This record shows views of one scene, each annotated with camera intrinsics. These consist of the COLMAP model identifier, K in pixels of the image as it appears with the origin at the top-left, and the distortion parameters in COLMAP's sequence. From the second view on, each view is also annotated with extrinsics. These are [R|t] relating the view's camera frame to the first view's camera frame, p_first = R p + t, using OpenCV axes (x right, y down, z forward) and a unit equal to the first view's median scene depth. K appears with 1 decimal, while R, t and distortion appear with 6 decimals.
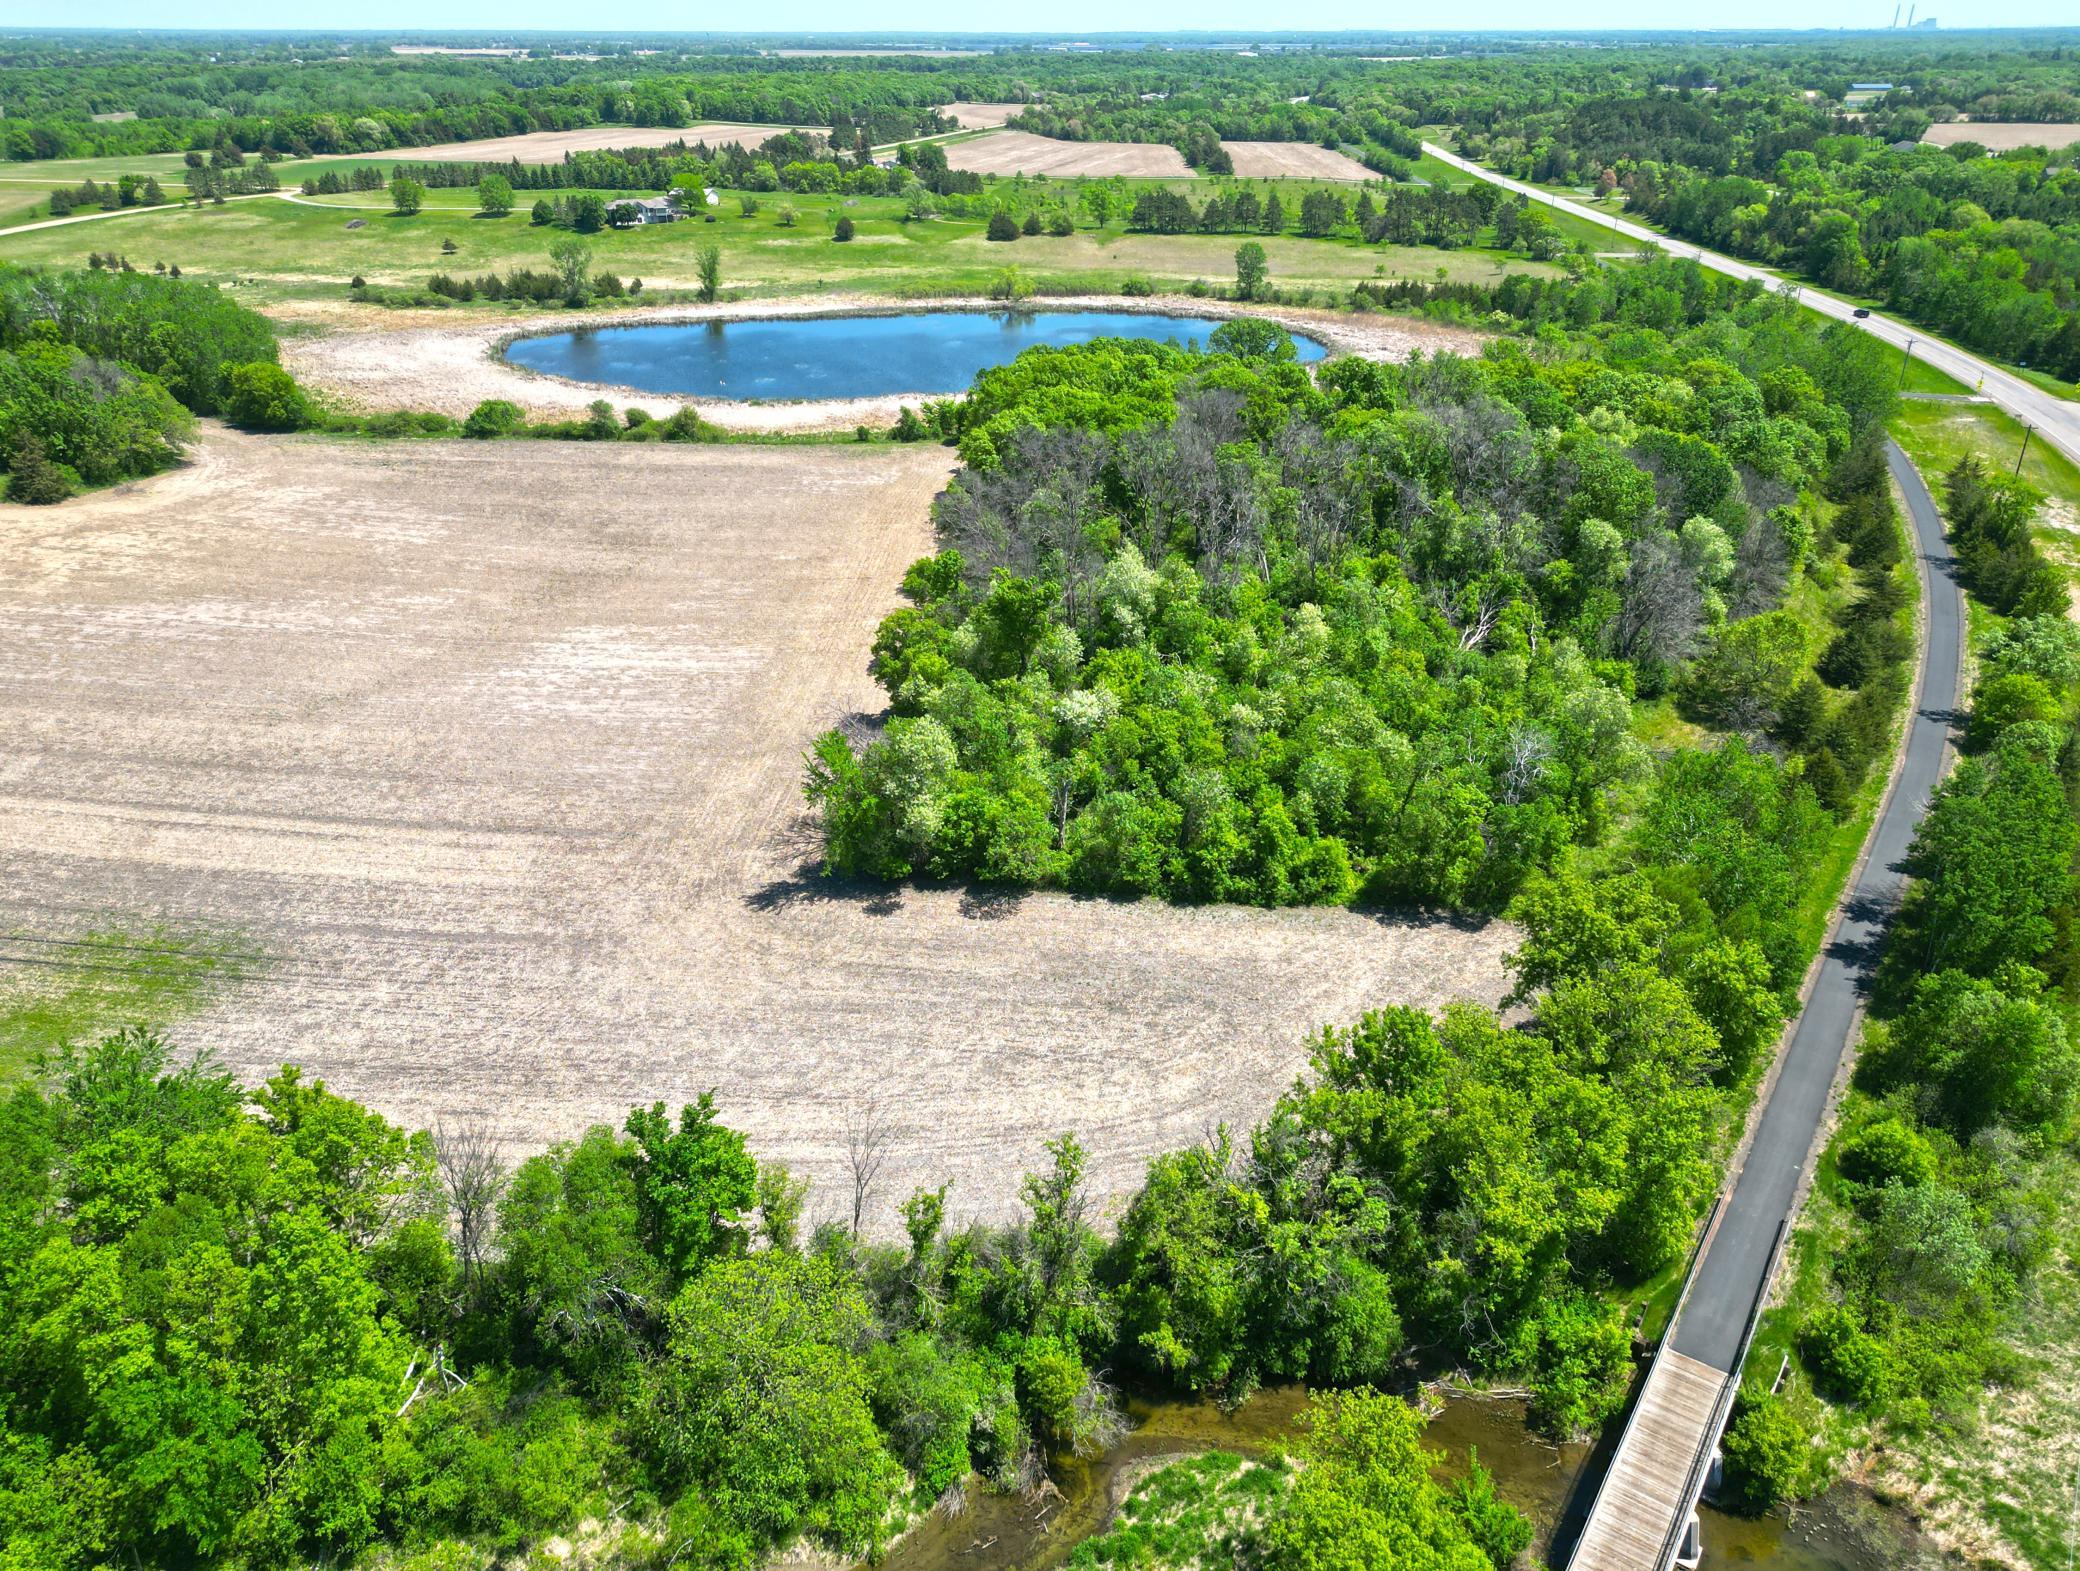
lens RADIAL K [[1544.3, 0, 1038.0], [0, 1544.3, 756.8], [0, 0, 1]] dist [0.086492, -0.077566]
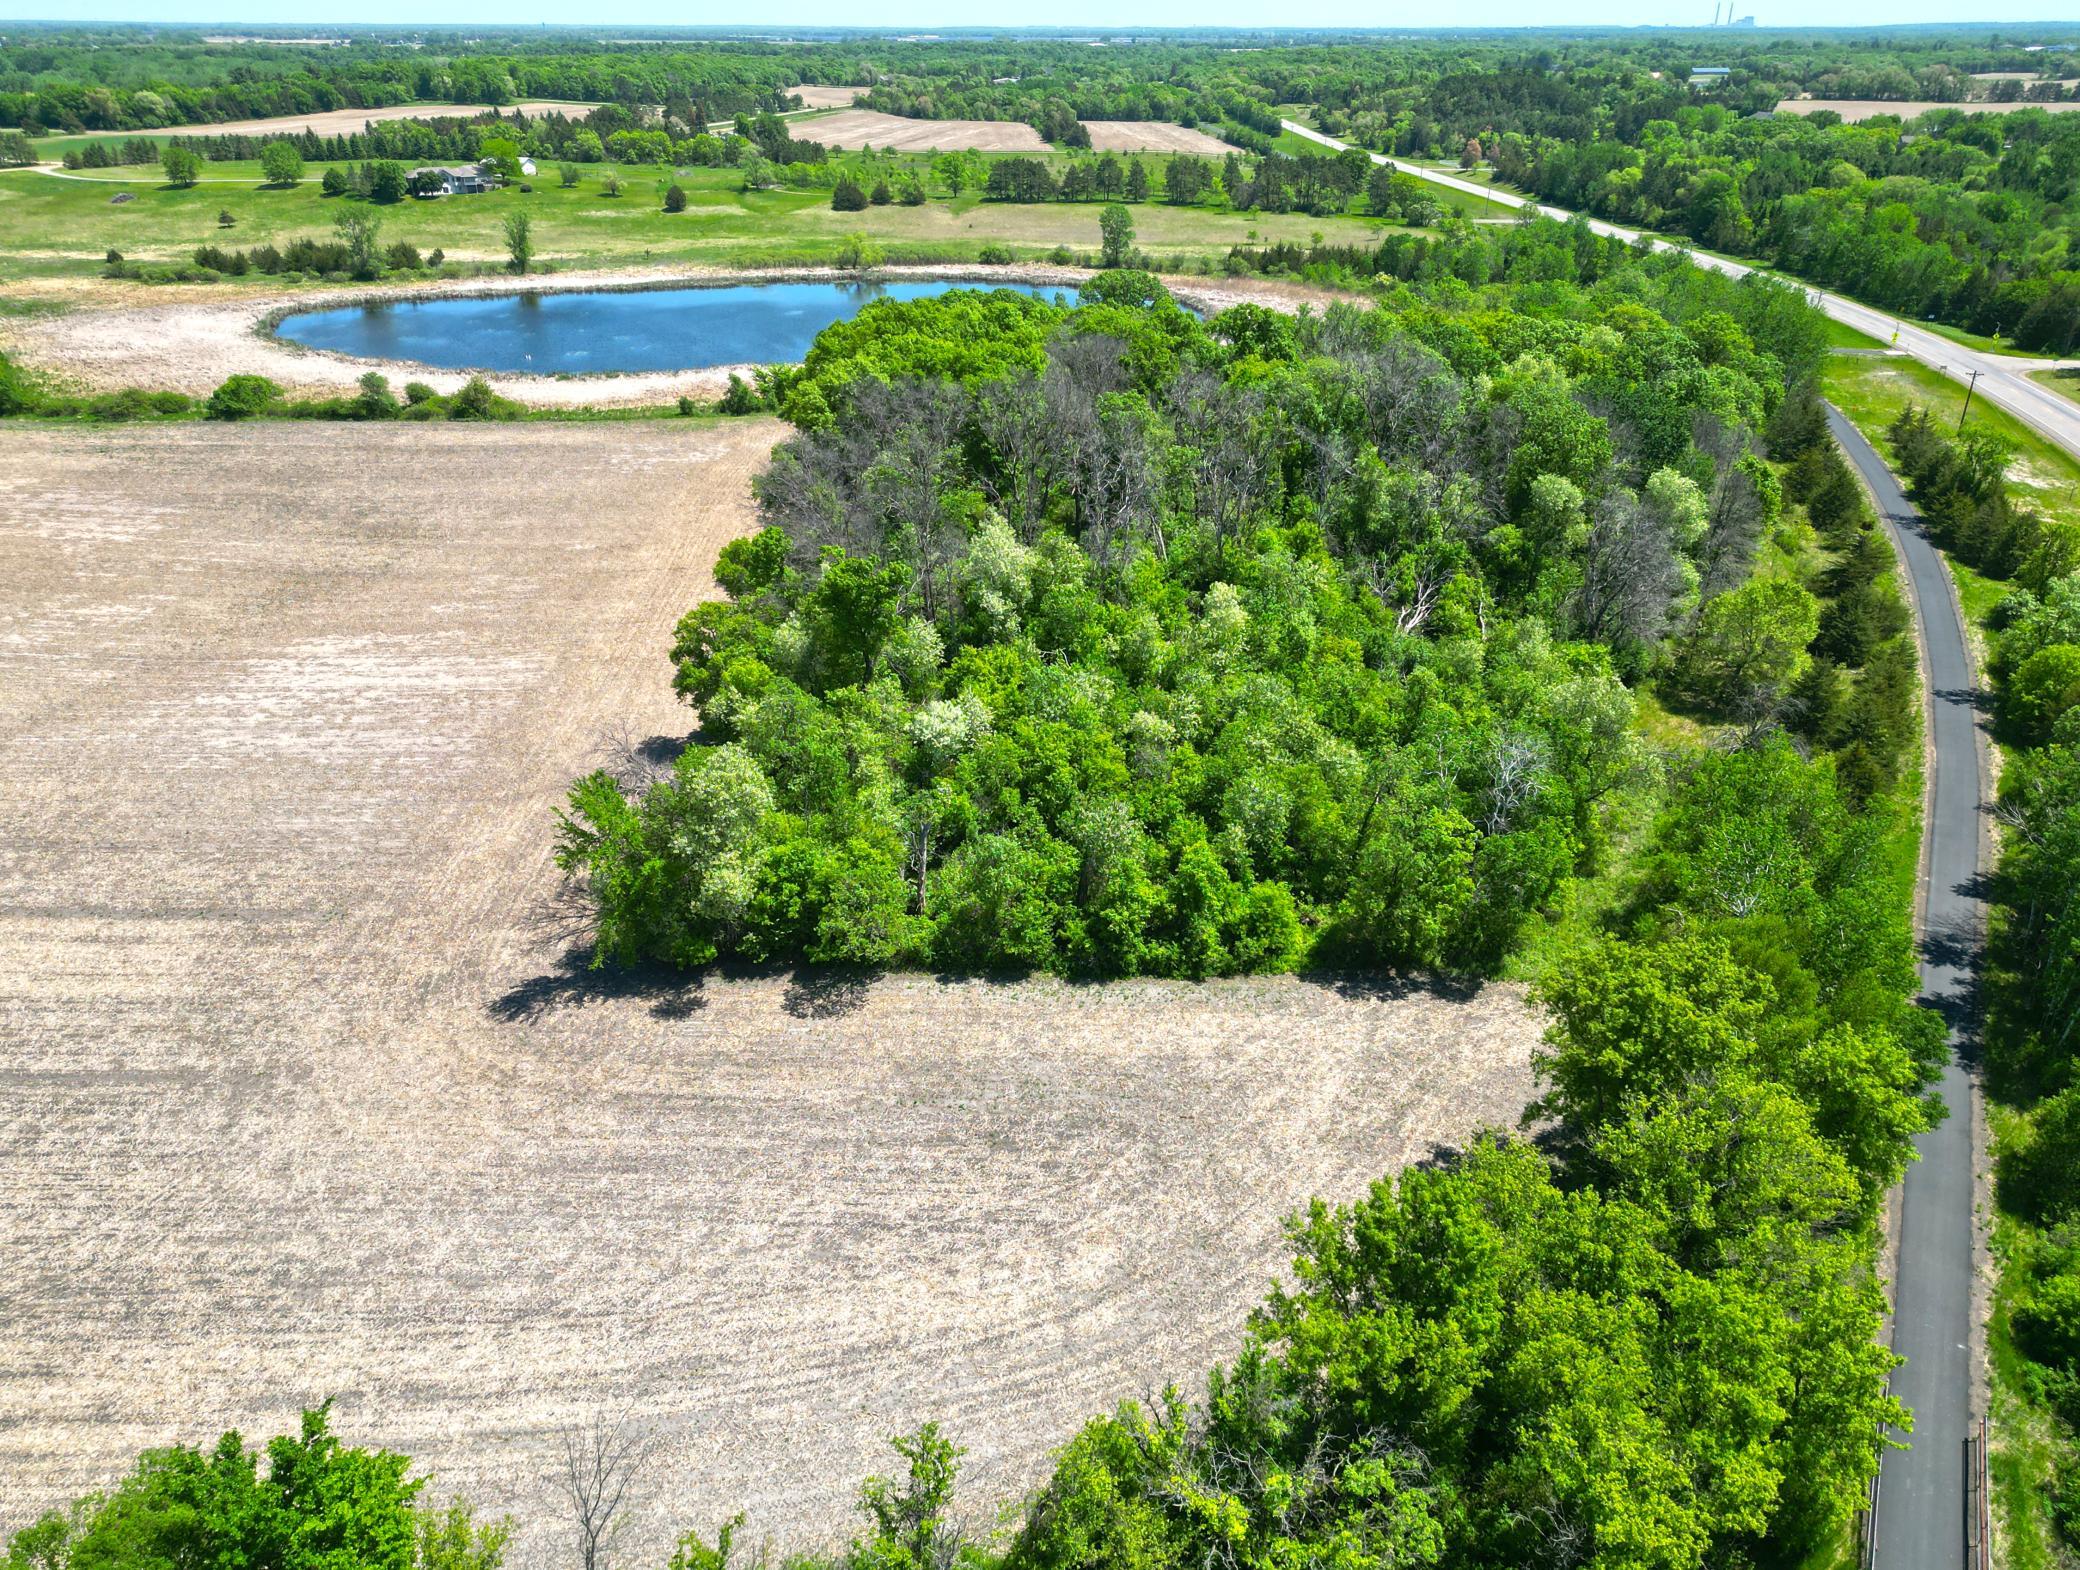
lens RADIAL K [[1526.0, 0, 1052.4], [0, 1526.0, 791.1], [0, 0, 1]] dist [0.075833, -0.074597]
pose [[0.995431, -0.038088, 0.087557, 0.011939], [0.036026, 0.999038, 0.025014, -0.012149], [-0.088426, -0.021745, 0.995845, 0.189333]]
